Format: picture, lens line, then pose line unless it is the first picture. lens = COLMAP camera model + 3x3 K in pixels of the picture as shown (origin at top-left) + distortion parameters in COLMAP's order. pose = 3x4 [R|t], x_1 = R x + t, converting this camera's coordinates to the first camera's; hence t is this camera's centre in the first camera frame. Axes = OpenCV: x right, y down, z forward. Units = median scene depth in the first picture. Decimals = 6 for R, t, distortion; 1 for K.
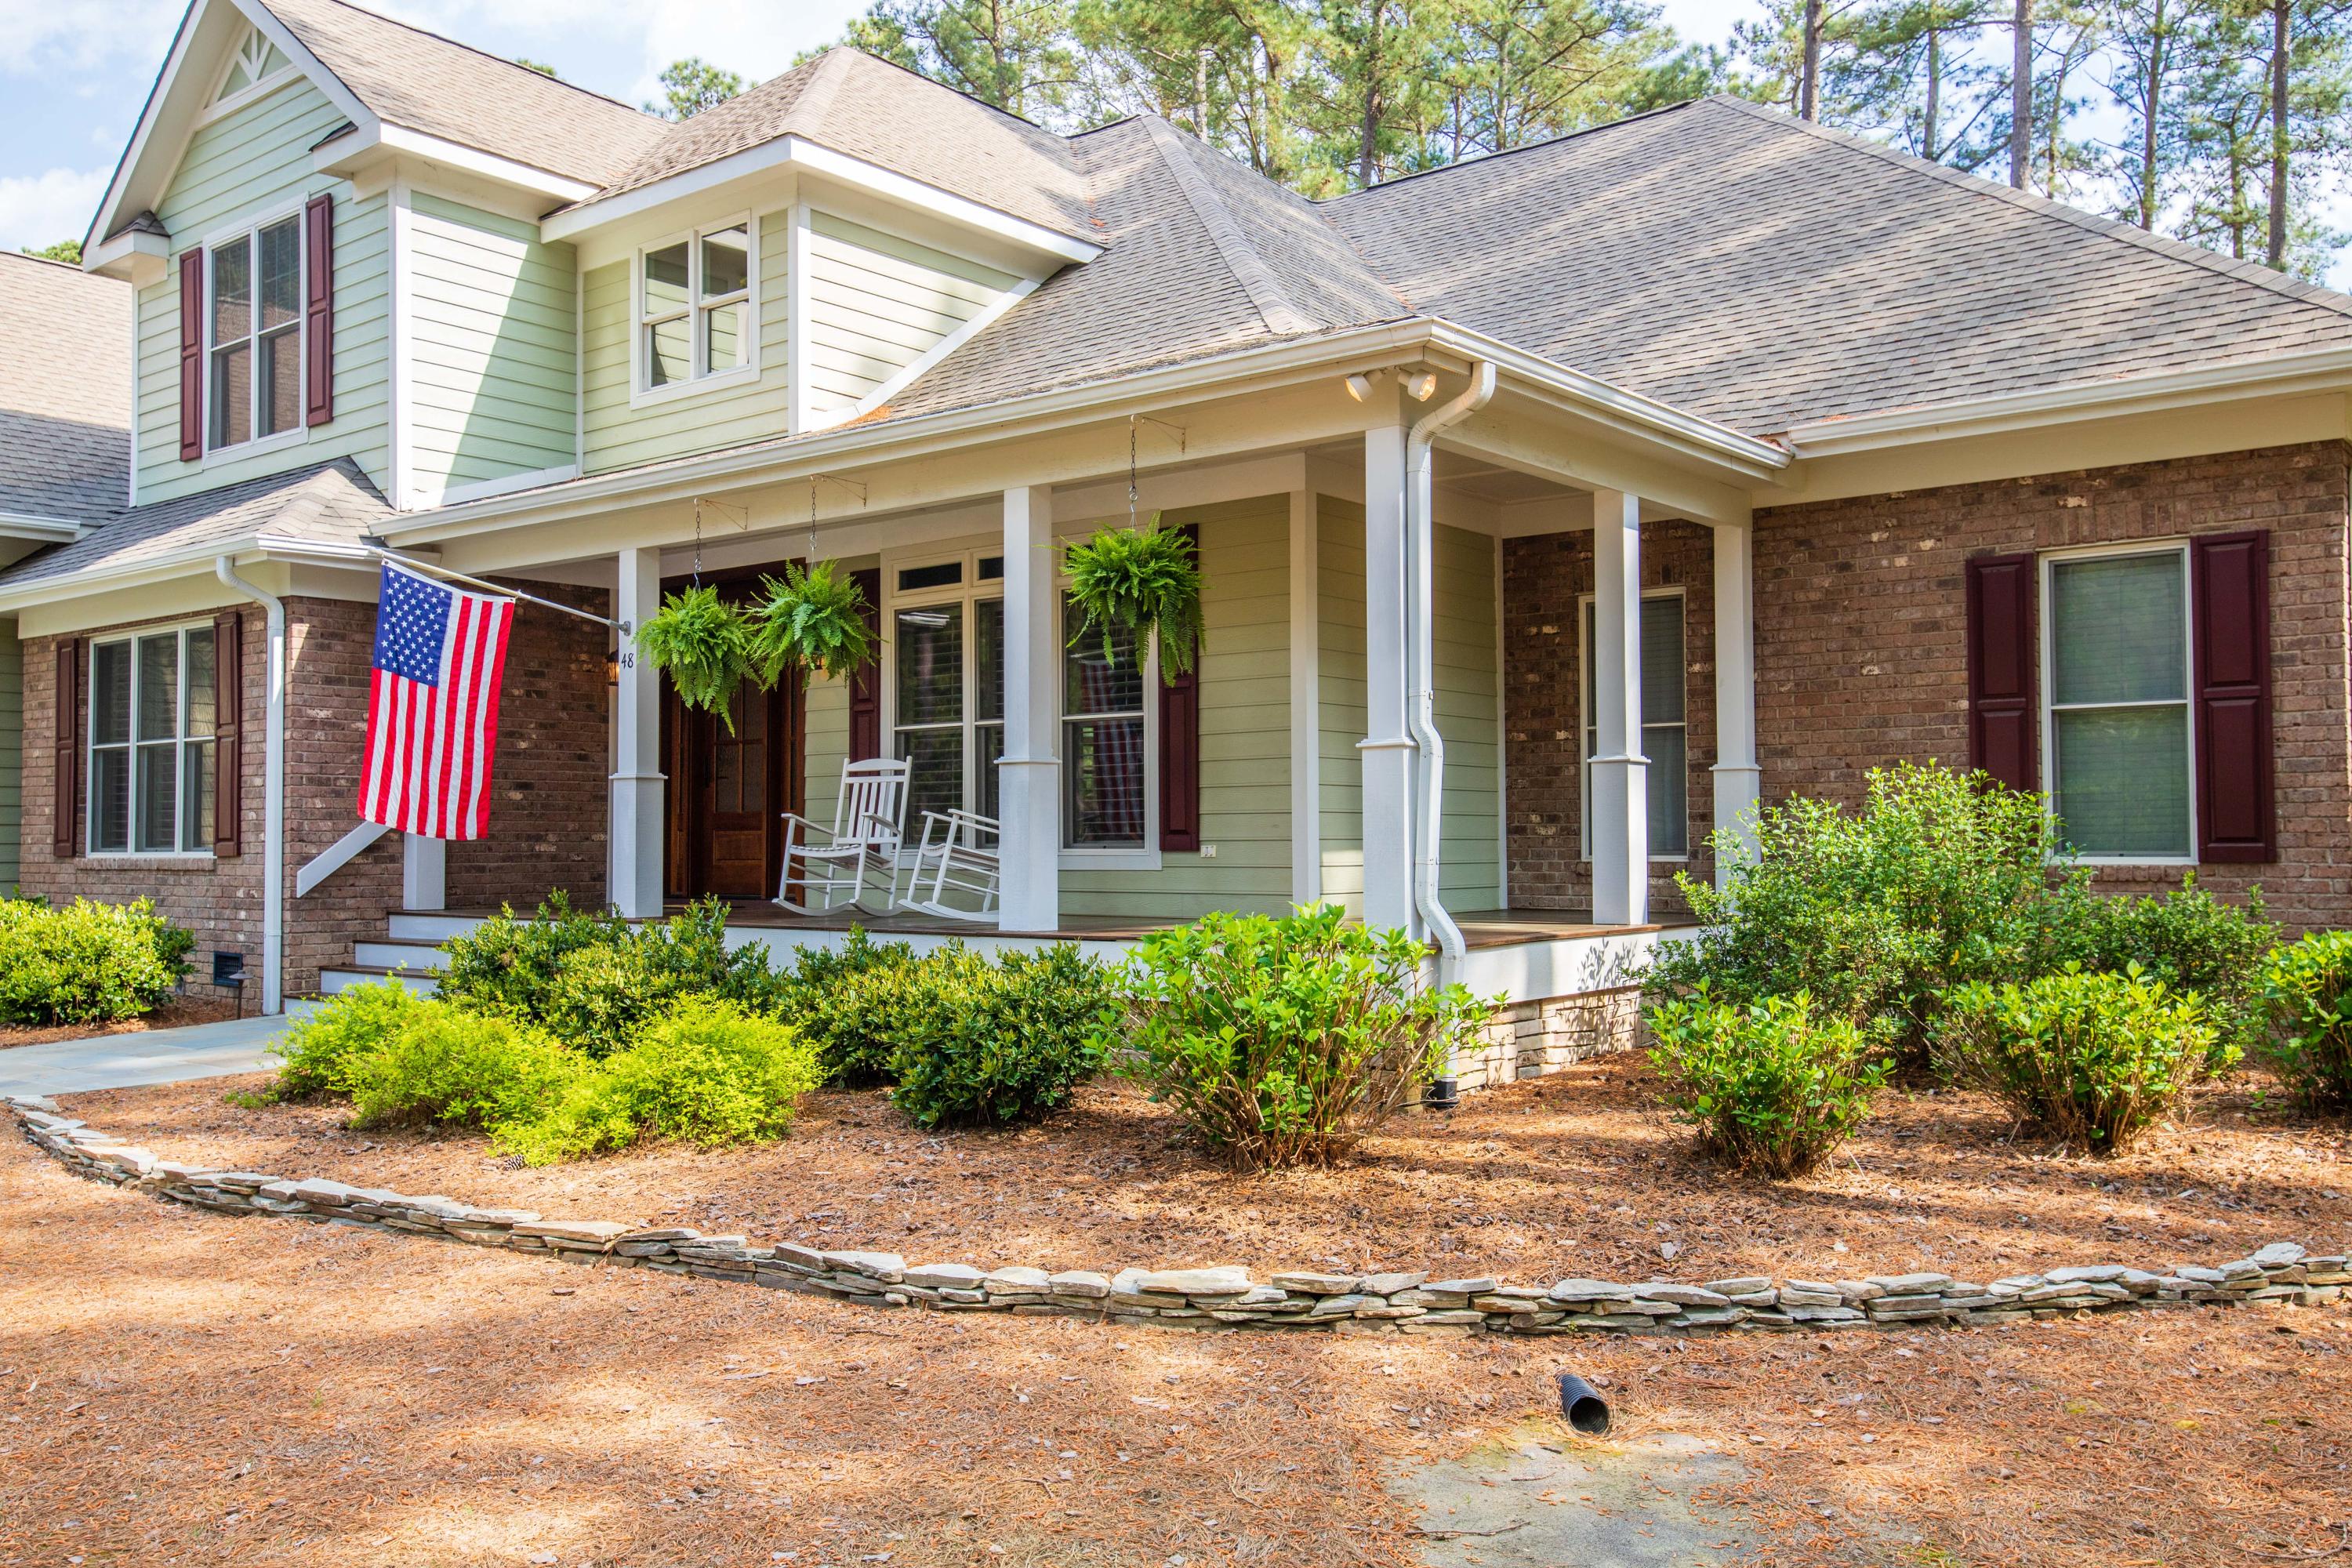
lens RADIAL K [[1920.9, 0, 1172.0], [0, 1920.9, 794.9], [0, 0, 1]] dist [0.042515, 0.006026]
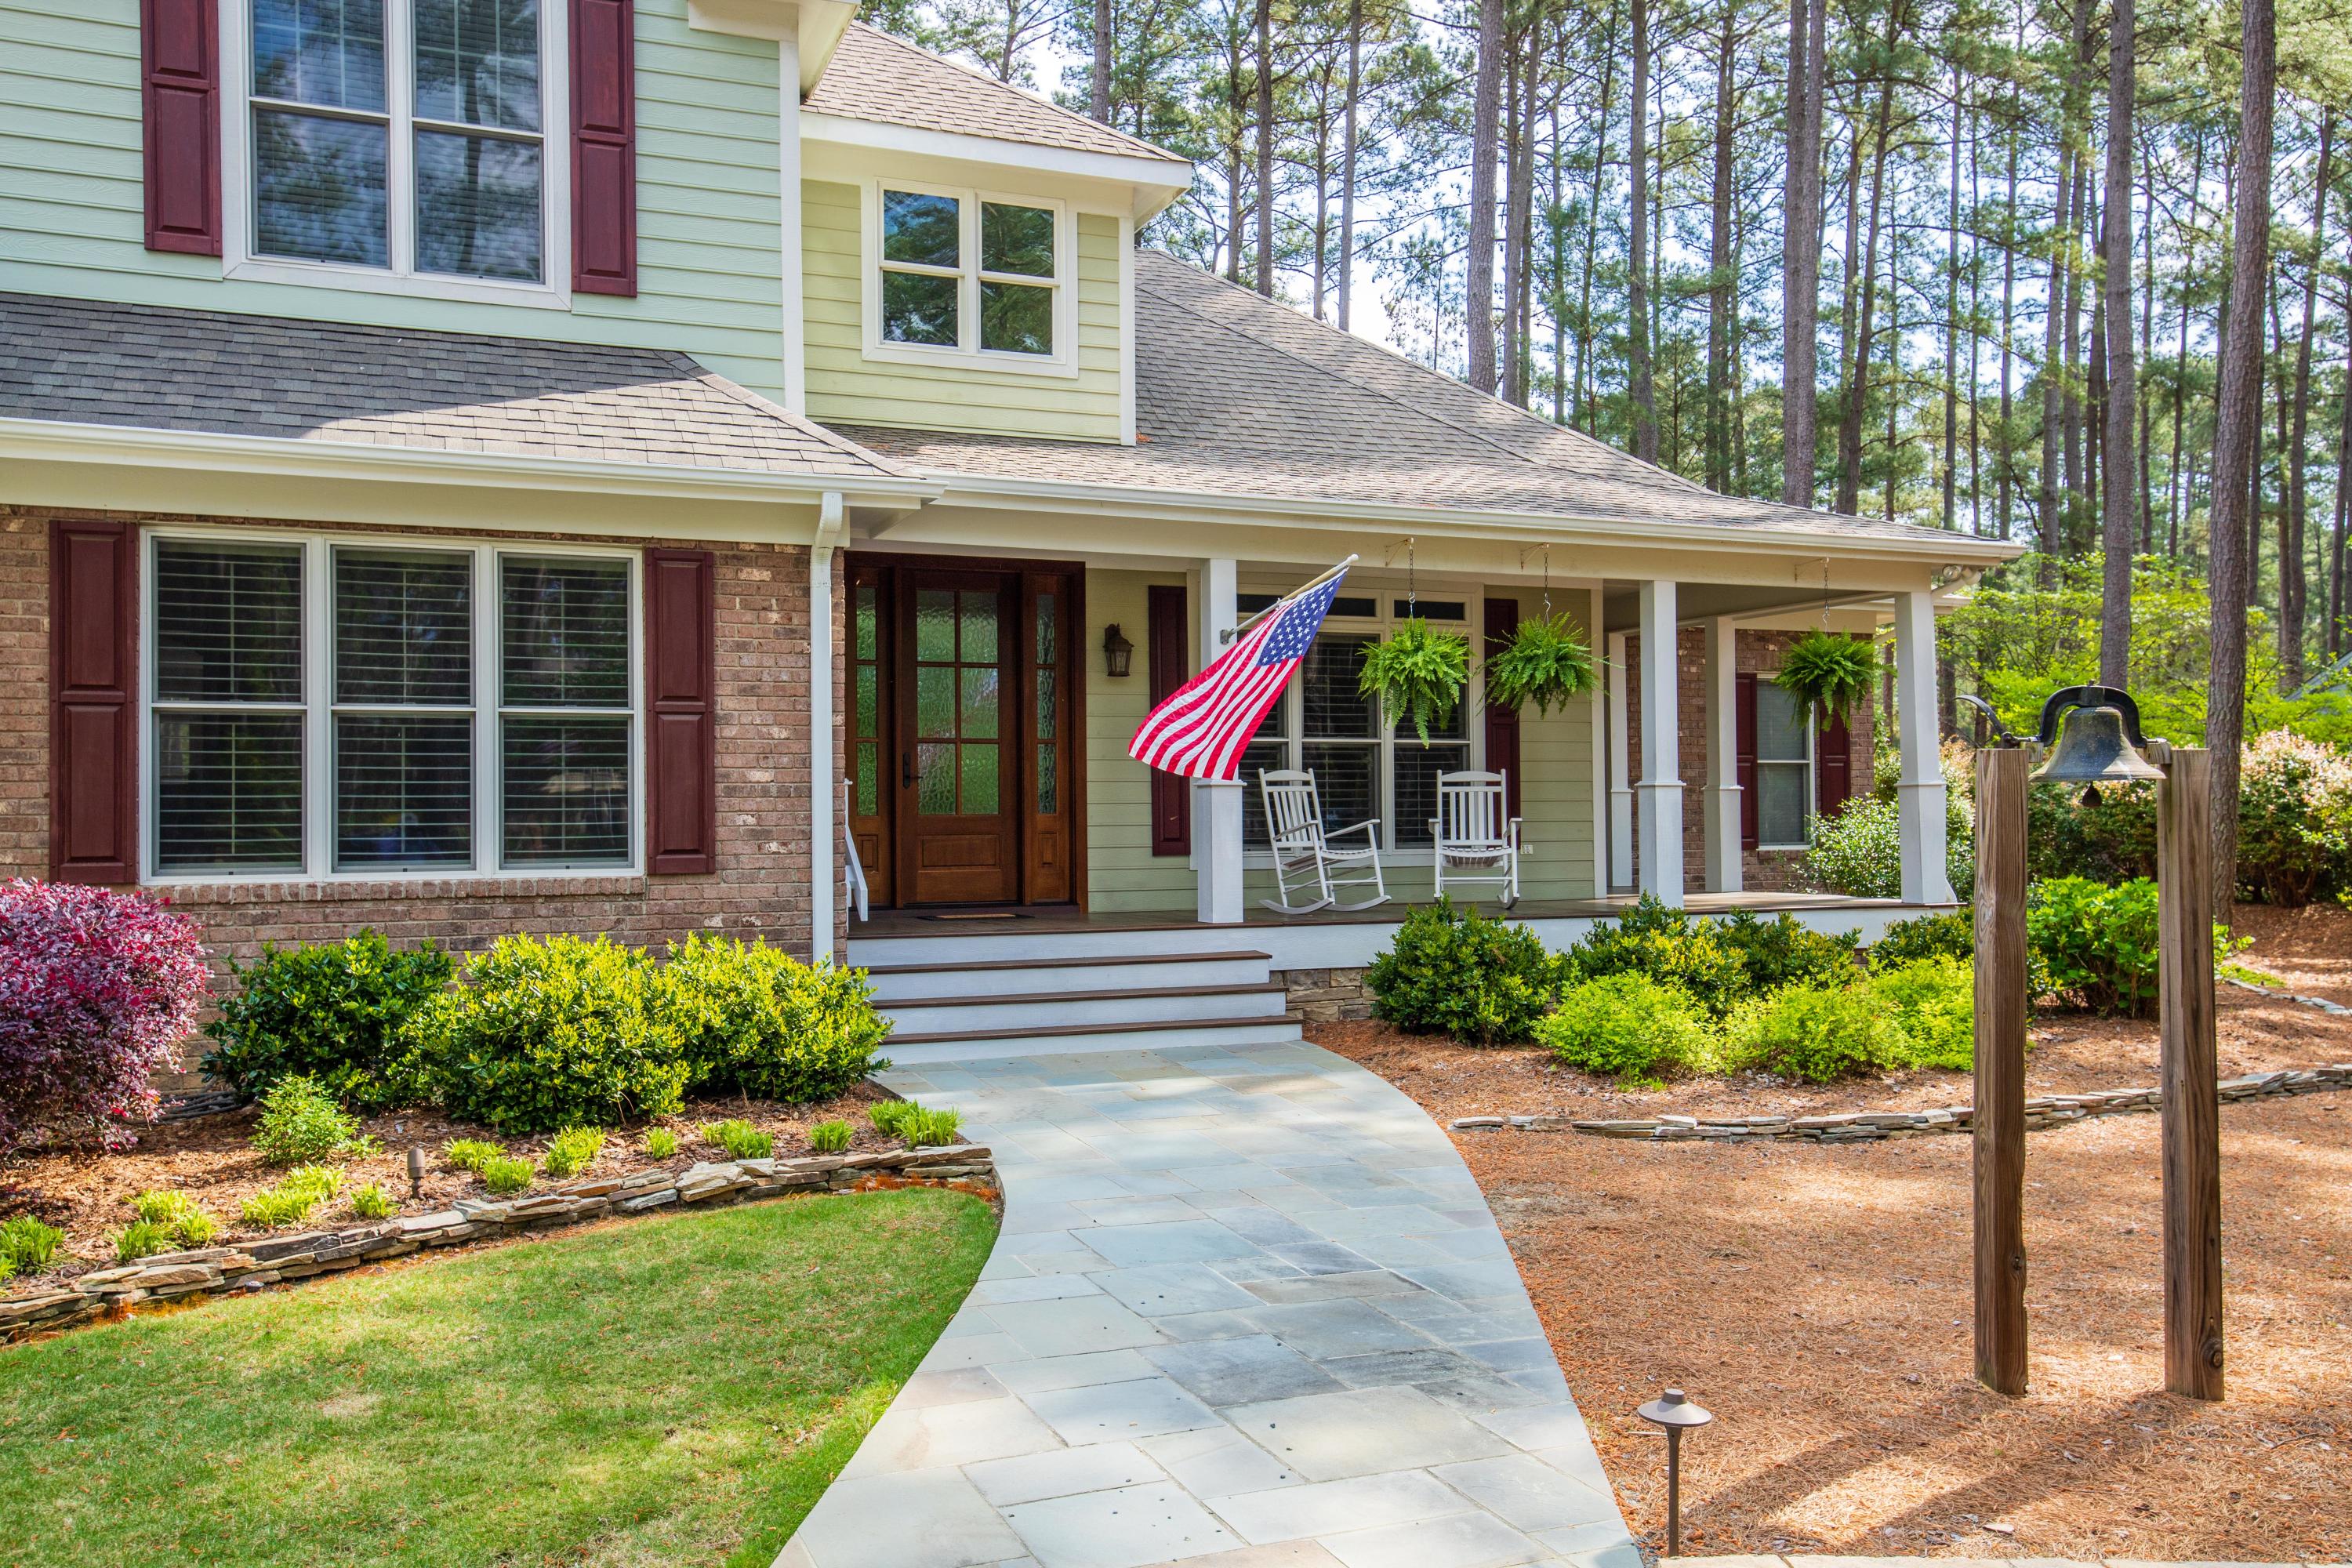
lens RADIAL K [[1920.9, 0, 1190.5], [0, 1920.9, 783.6], [0, 0, 1]] dist [0.042515, 0.006026]
pose [[0.486603, 0.017905, 0.873440, -1.153458], [-0.012781, 0.999829, -0.013376, 0.004759], [-0.873530, -0.004655, 0.486748, 0.514013]]
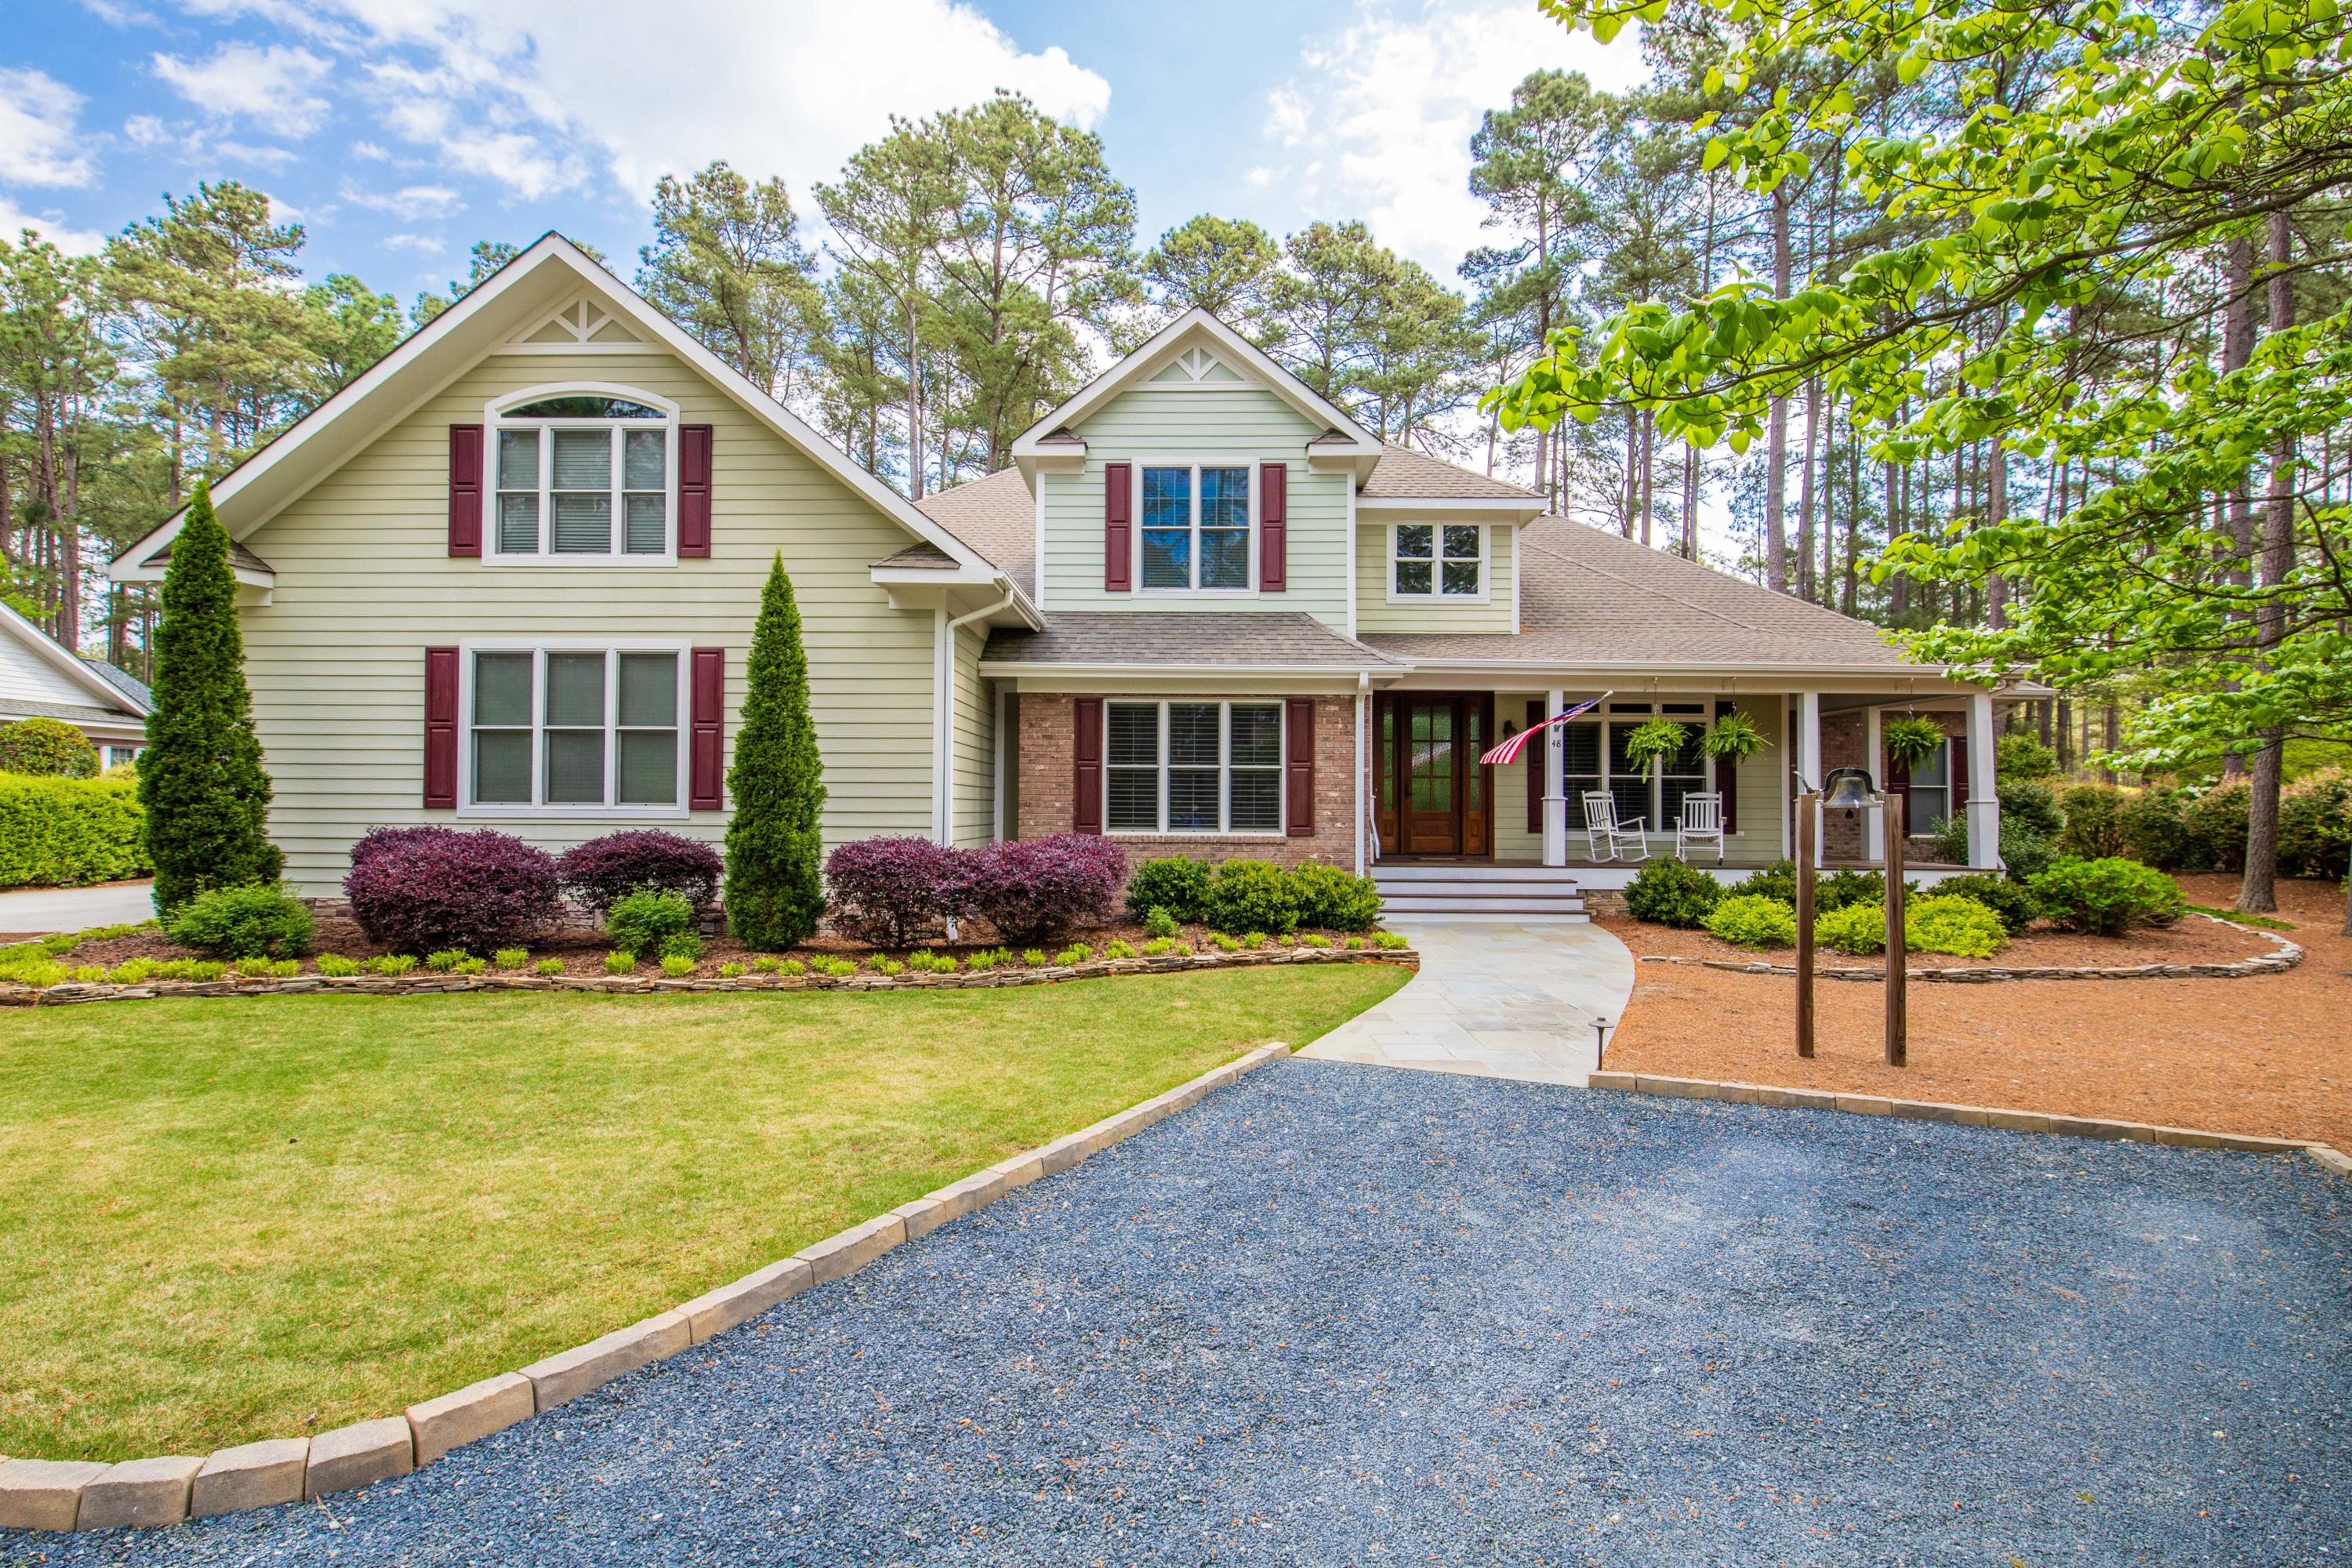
lens RADIAL K [[1075.7, 0, 1173.4], [0, 1075.7, 788.3], [0, 0, 1]] dist [-0.001349, 0.000180]
pose [[0.787502, 0.022648, 0.615896, -1.315519], [-0.023916, 0.999695, -0.006181, -0.002864], [-0.615848, -0.009862, 0.787803, 0.323202]]
